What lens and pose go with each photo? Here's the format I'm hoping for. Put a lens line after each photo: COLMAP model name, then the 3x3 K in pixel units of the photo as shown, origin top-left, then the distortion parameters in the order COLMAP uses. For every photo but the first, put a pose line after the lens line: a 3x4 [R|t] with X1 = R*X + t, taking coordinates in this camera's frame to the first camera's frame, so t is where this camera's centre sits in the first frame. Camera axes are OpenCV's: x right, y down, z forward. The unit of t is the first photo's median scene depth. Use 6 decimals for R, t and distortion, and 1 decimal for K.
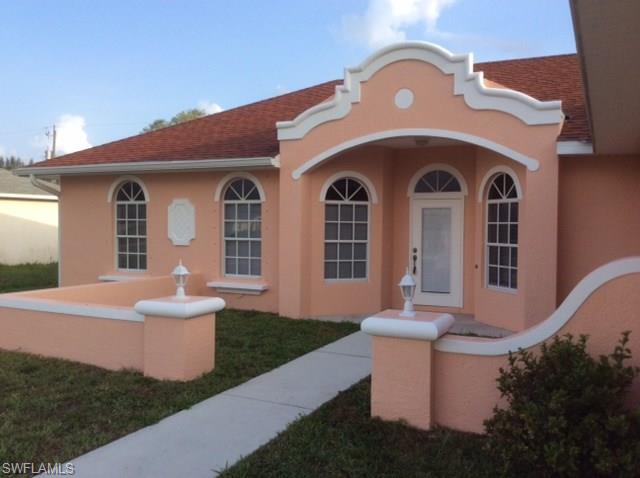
lens RADIAL K [[606.4, 0, 316.8], [0, 606.4, 247.0], [0, 0, 1]] dist [0.096739, -0.007329]
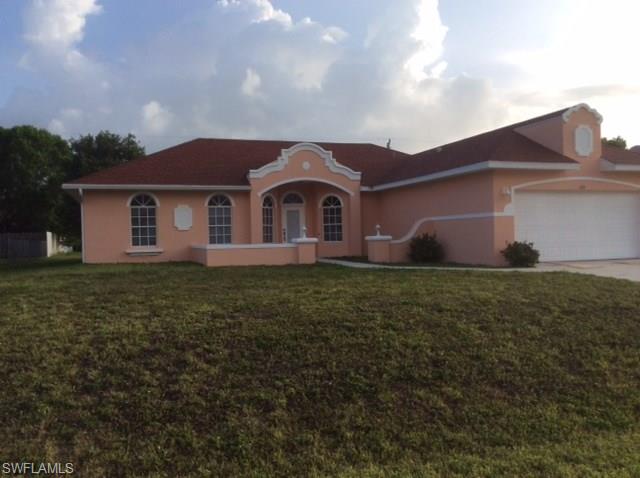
lens RADIAL K [[606.4, 0, 316.8], [0, 606.4, 247.0], [0, 0, 1]] dist [0.096739, -0.007329]
pose [[0.701448, -0.038355, 0.711688, -1.414854], [0.056203, 0.998418, -0.001587, 0.083599], [-0.710501, 0.041112, 0.702494, -0.662430]]
